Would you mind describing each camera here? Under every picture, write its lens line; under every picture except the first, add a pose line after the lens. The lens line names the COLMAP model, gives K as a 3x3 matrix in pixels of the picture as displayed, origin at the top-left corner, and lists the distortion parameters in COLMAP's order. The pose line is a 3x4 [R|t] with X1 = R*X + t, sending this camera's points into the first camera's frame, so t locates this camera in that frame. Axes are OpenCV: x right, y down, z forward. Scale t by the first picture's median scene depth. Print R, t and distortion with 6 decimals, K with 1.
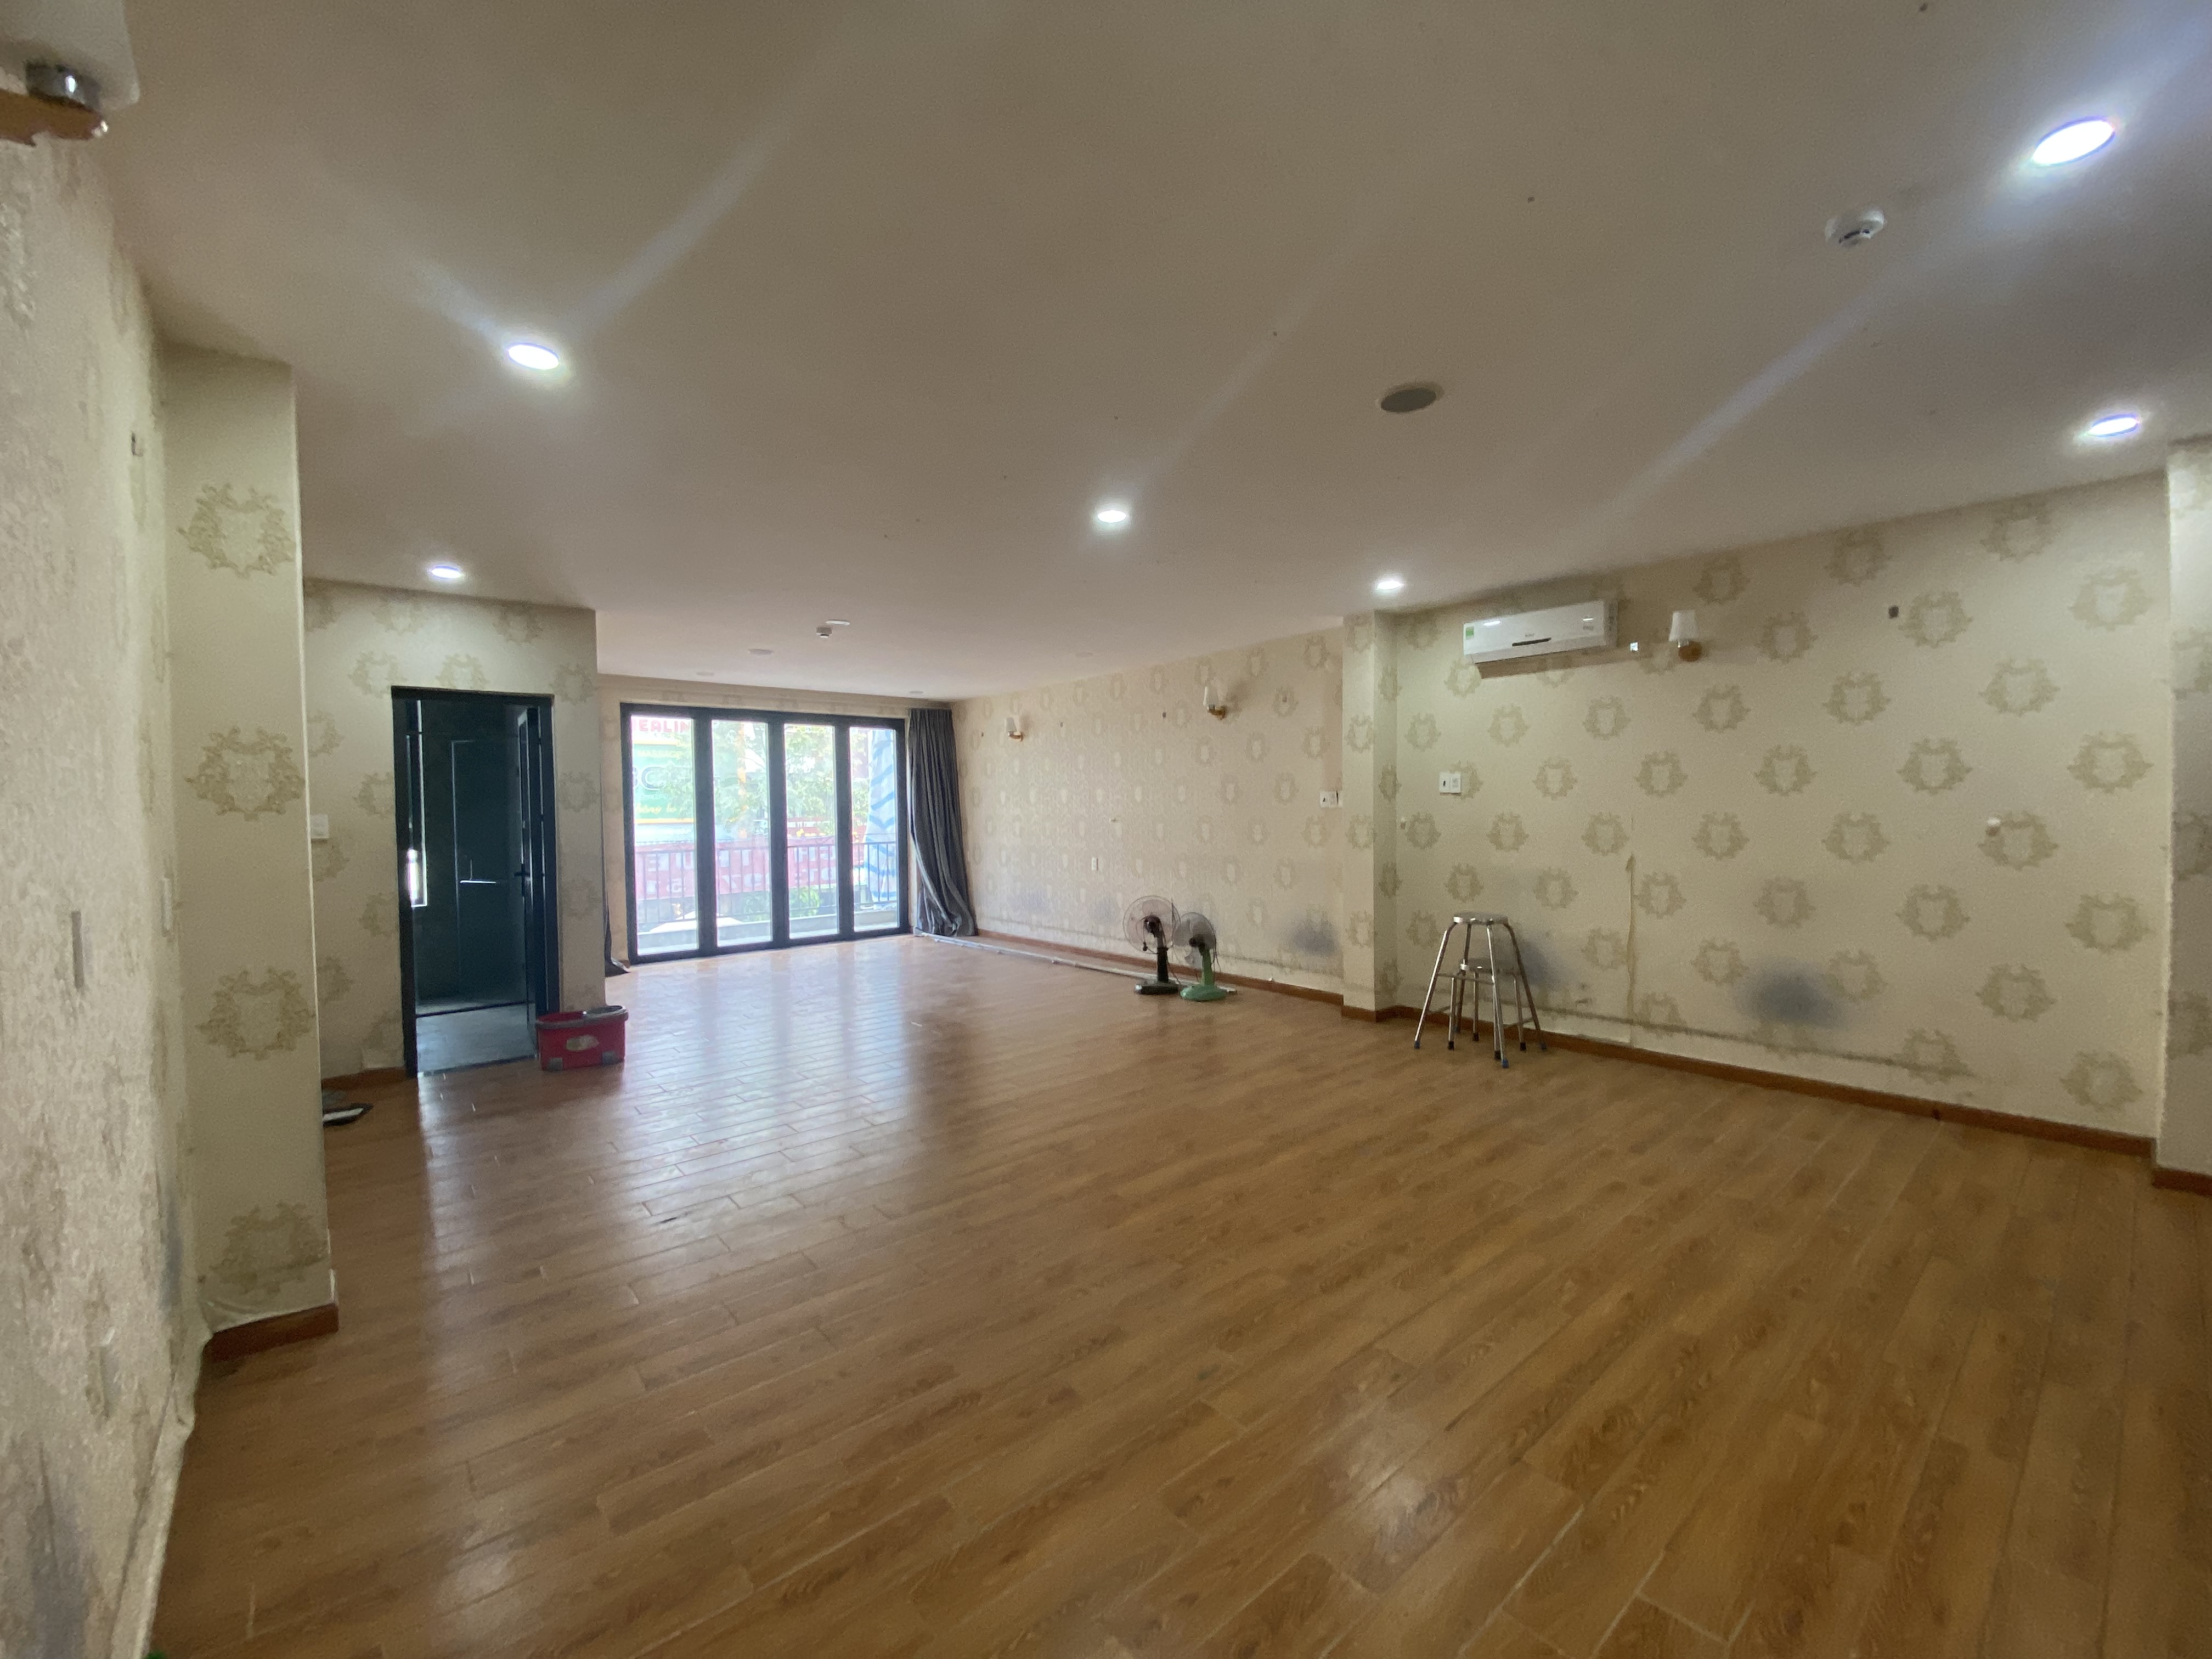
lens RADIAL K [[883.4, 0, 1095.6], [0, 883.4, 831.0], [0, 0, 1]] dist [0.017778, -0.018536]
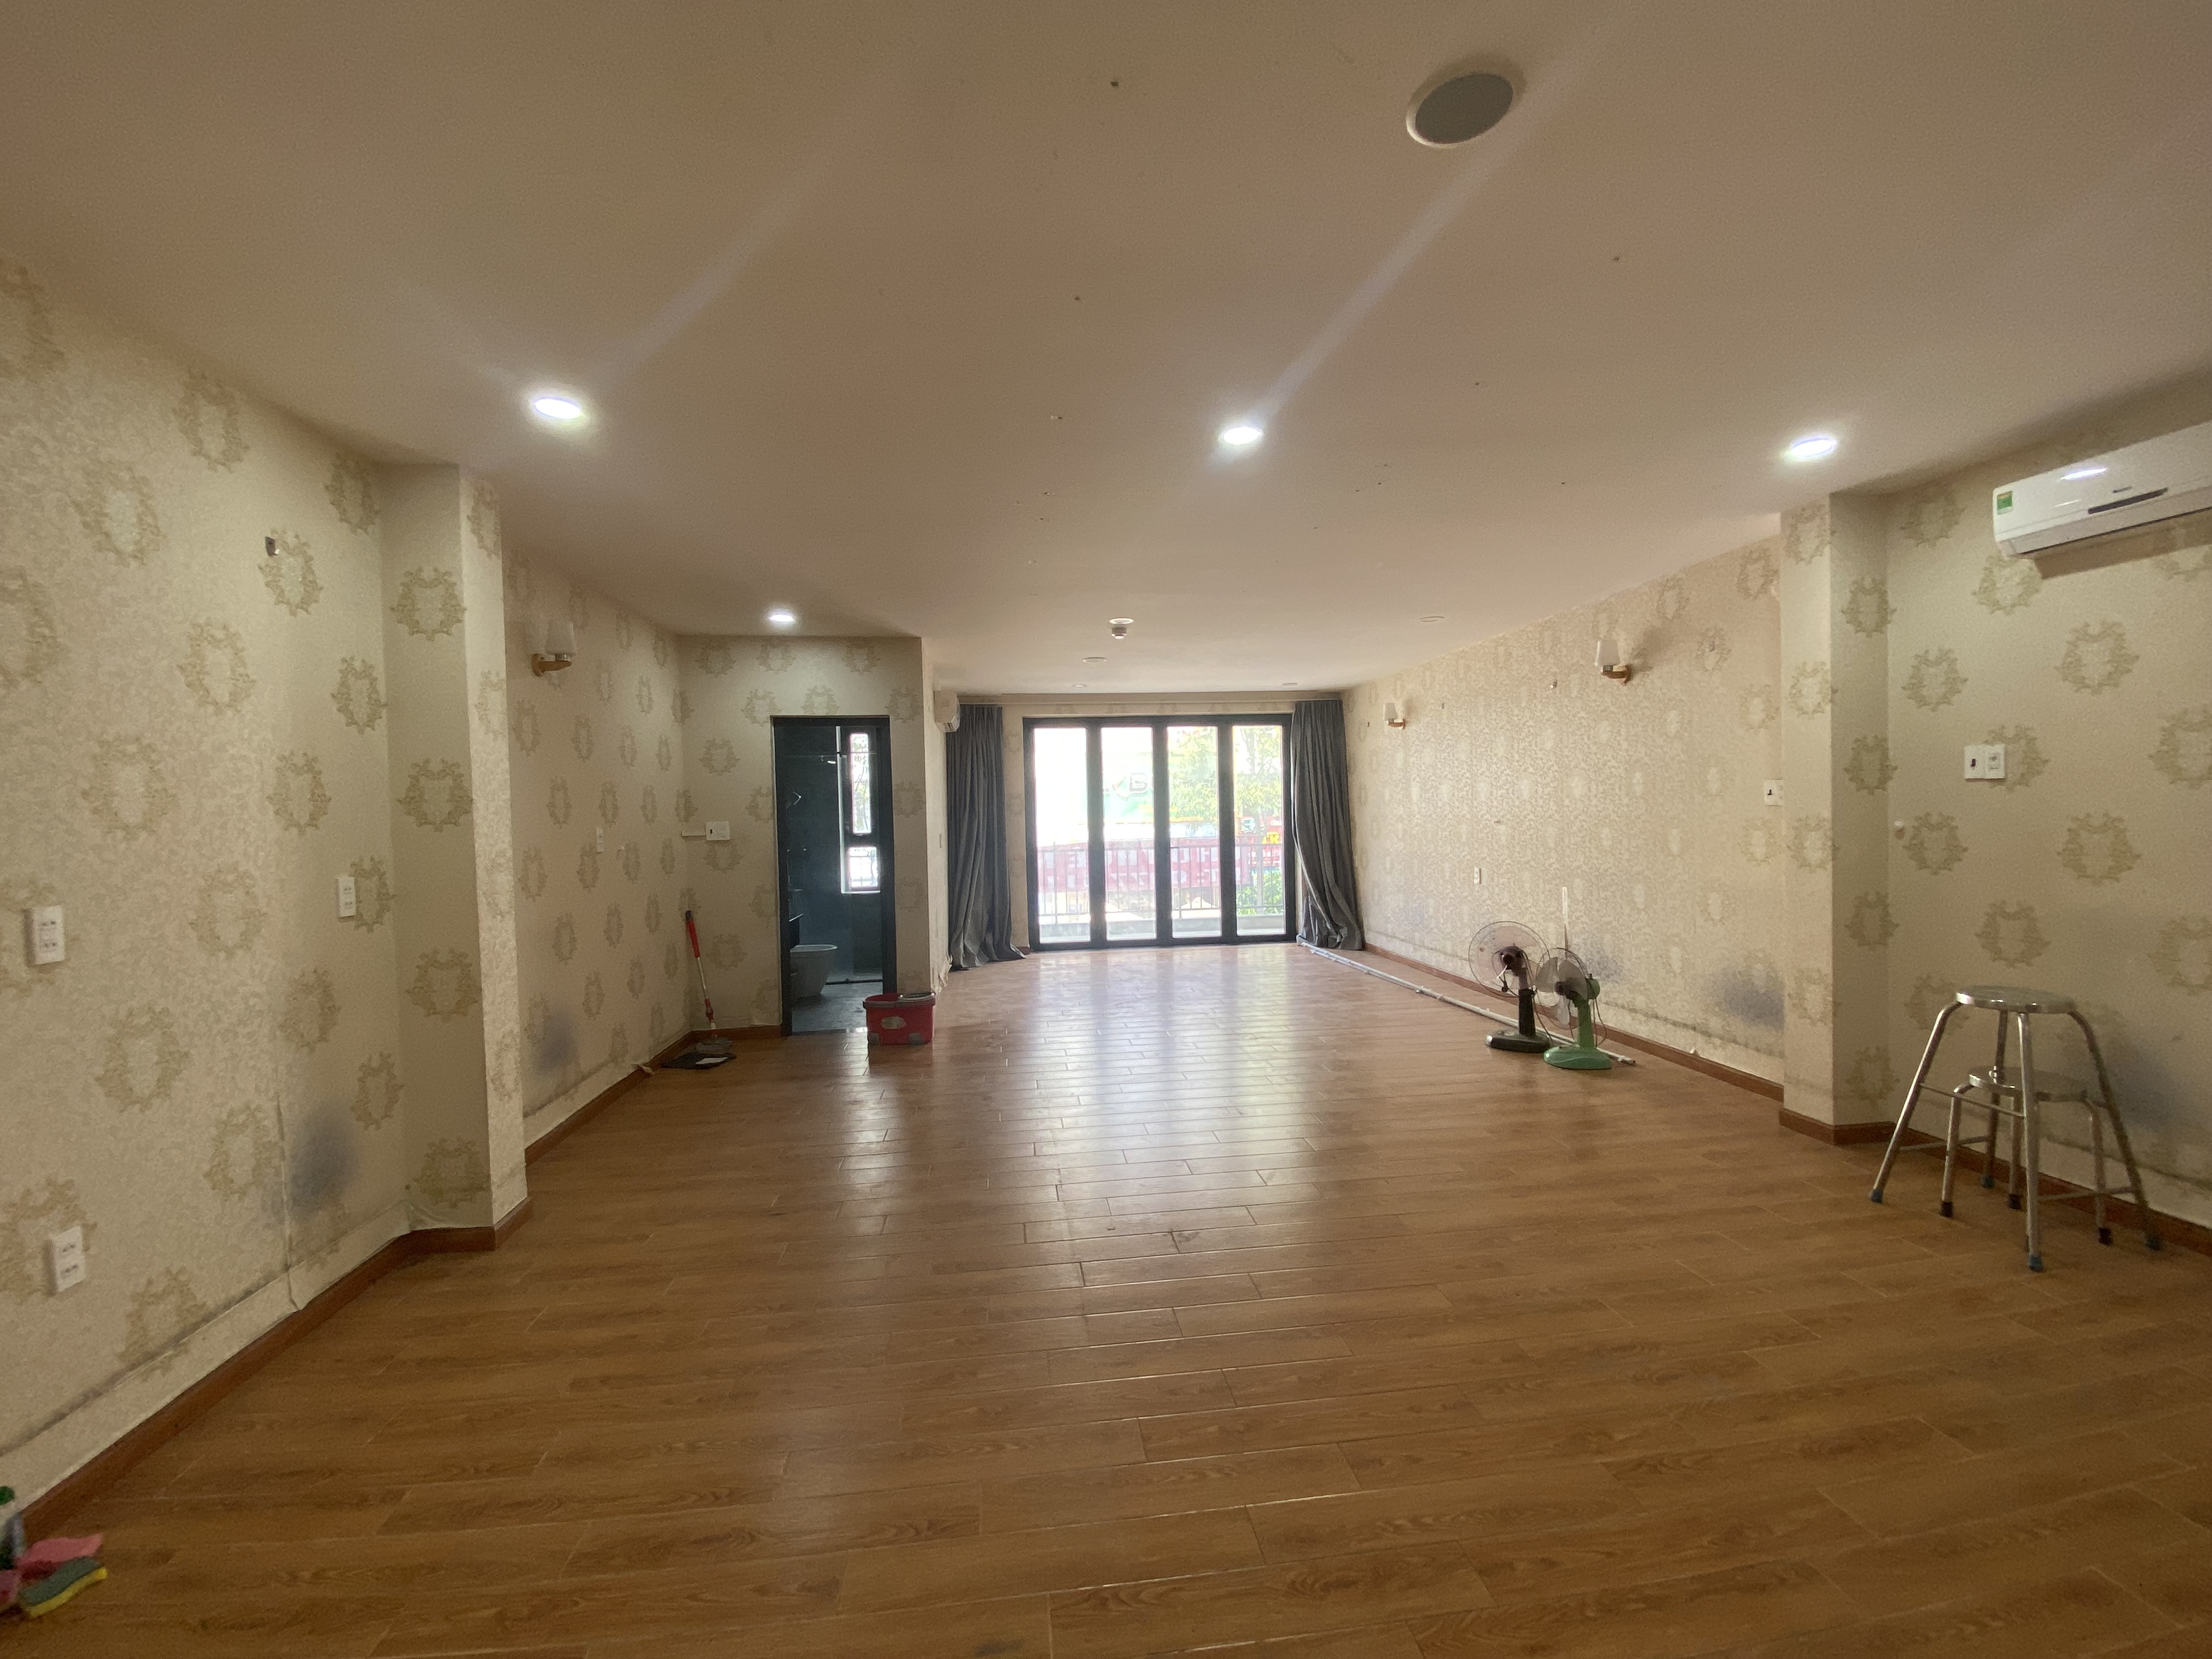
lens RADIAL K [[883.4, 0, 1095.6], [0, 883.4, 831.0], [0, 0, 1]] dist [0.017778, -0.018536]
pose [[0.838786, 0.004122, -0.544445, 0.215042], [-0.001743, 0.999987, 0.004885, -0.010030], [0.544458, -0.003148, 0.838782, 0.178169]]
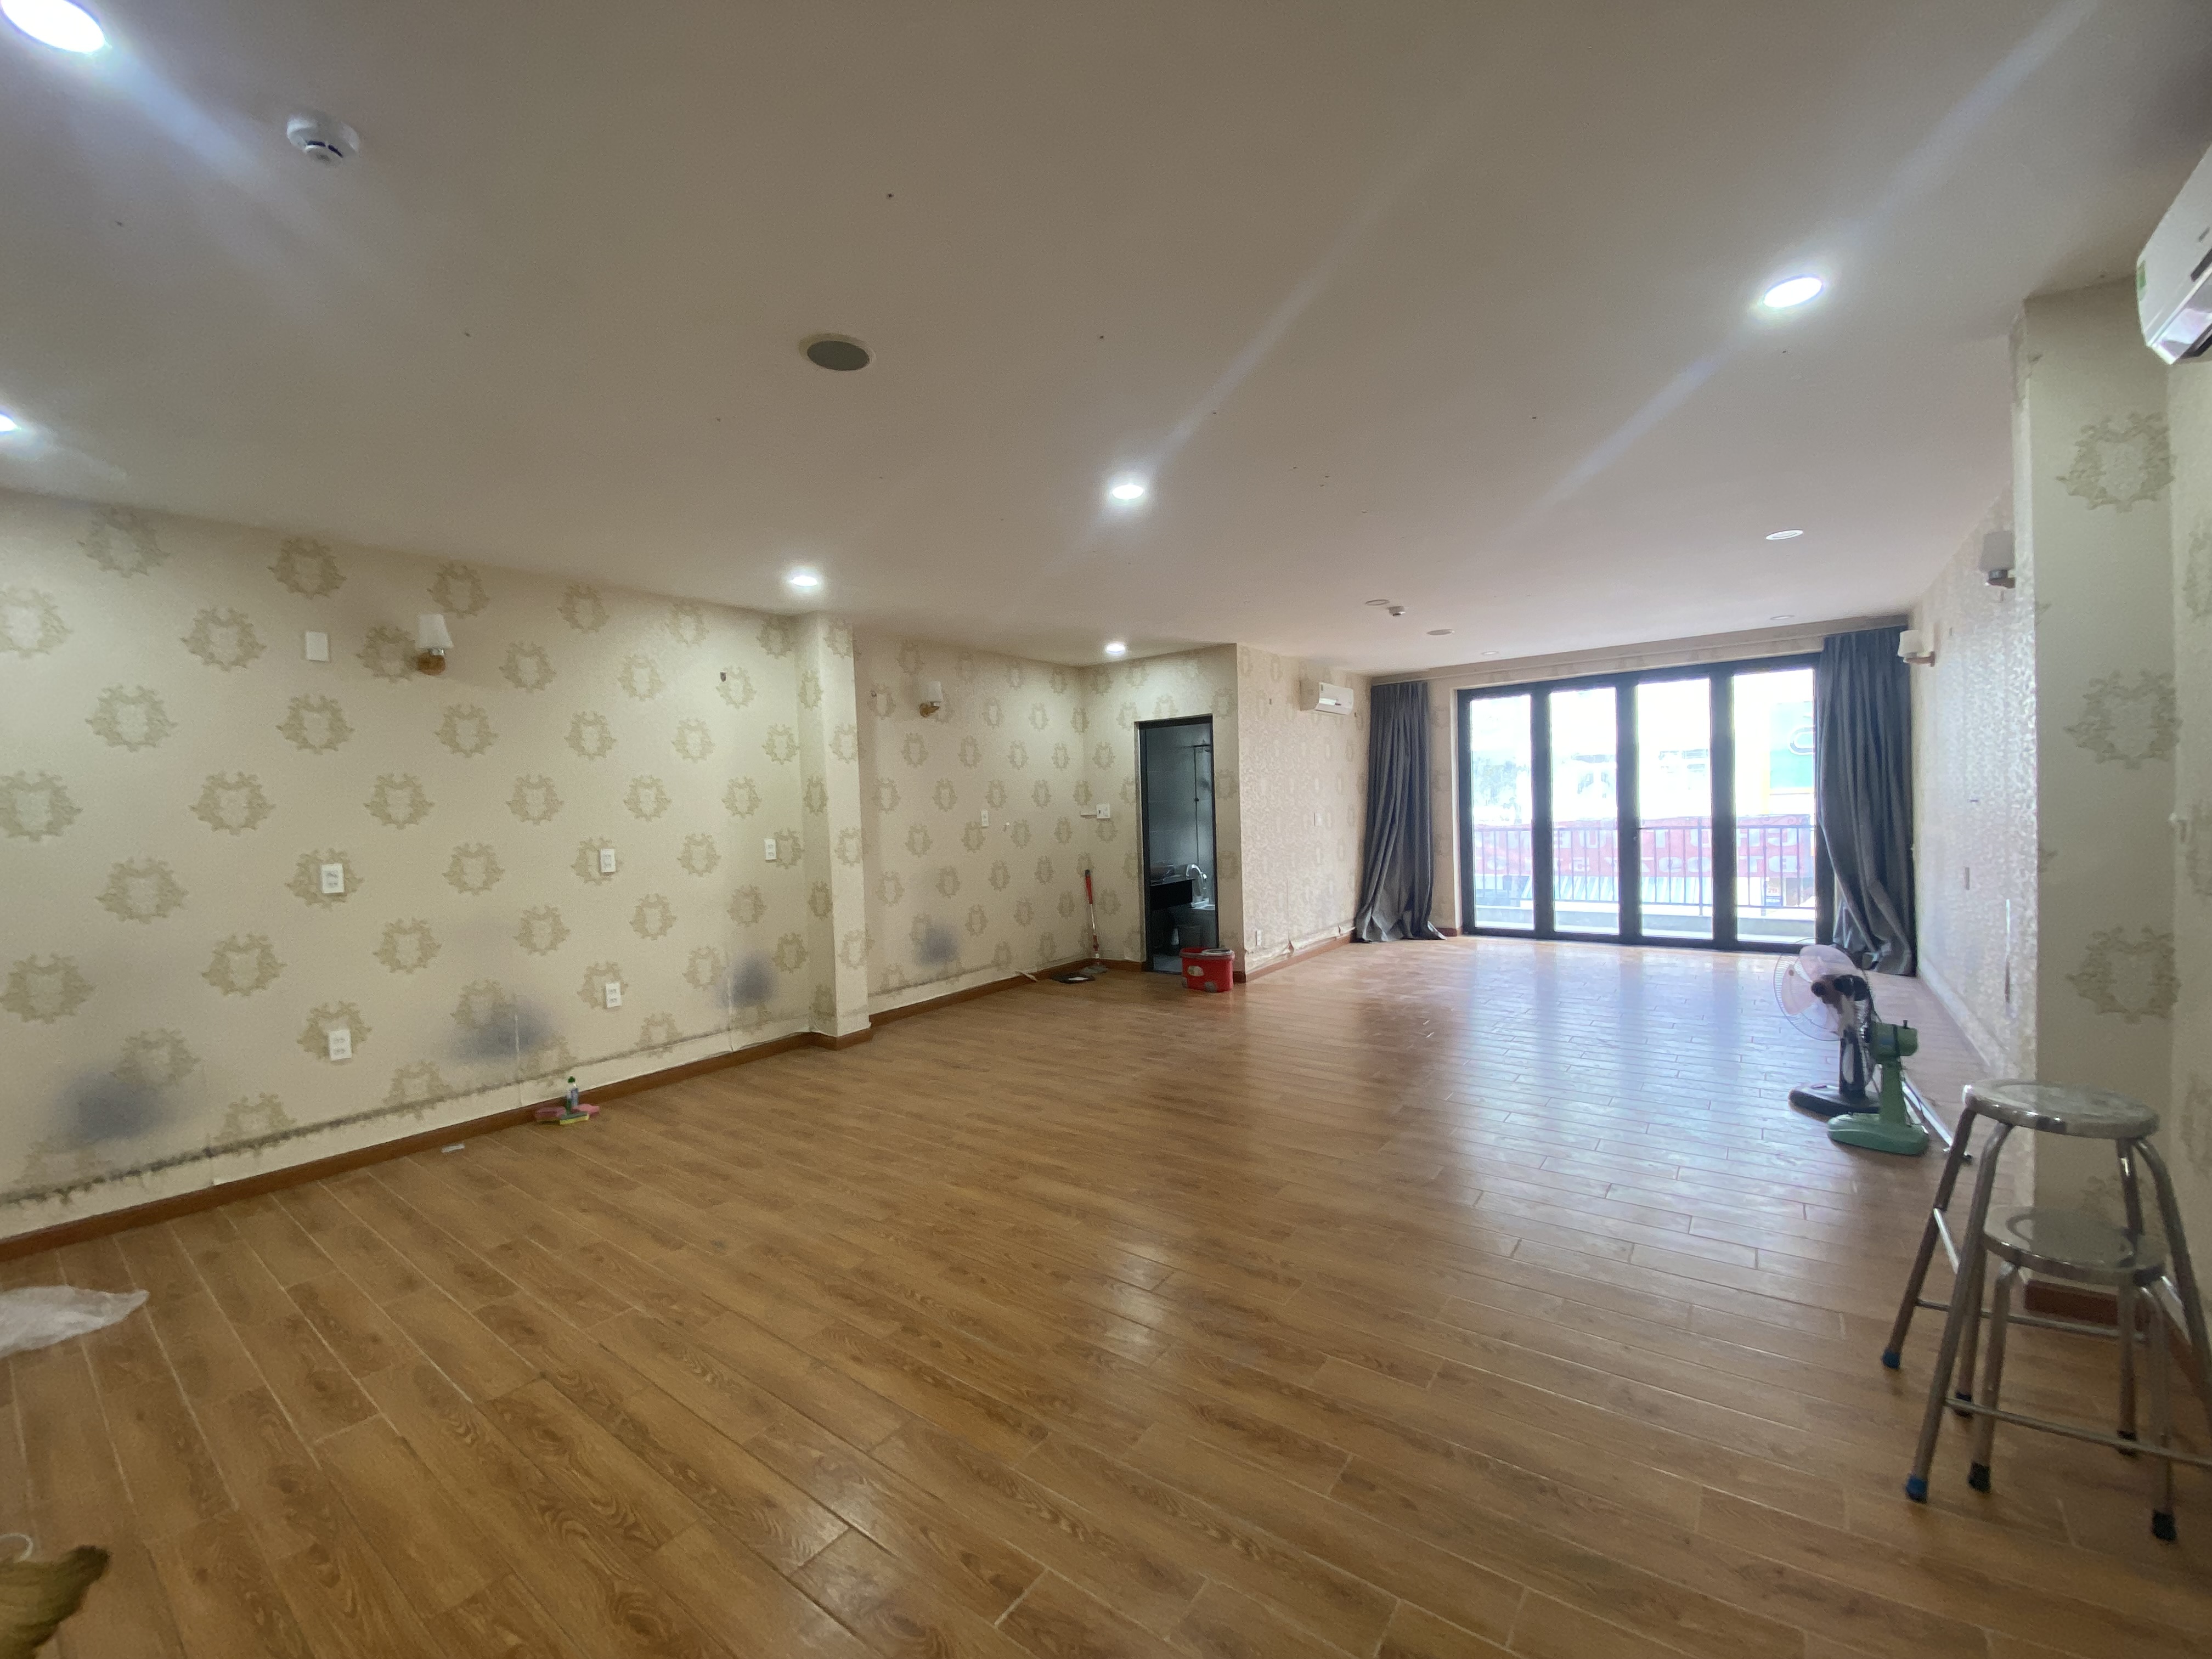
lens RADIAL K [[872.5, 0, 1103.5], [0, 872.5, 825.9], [0, 0, 1]] dist [0.050133, -0.031595]
pose [[0.241629, 0.029201, -0.969929, 0.596092], [0.005515, 0.999490, 0.031465, -0.023497], [0.970353, -0.012952, 0.241344, 0.480245]]
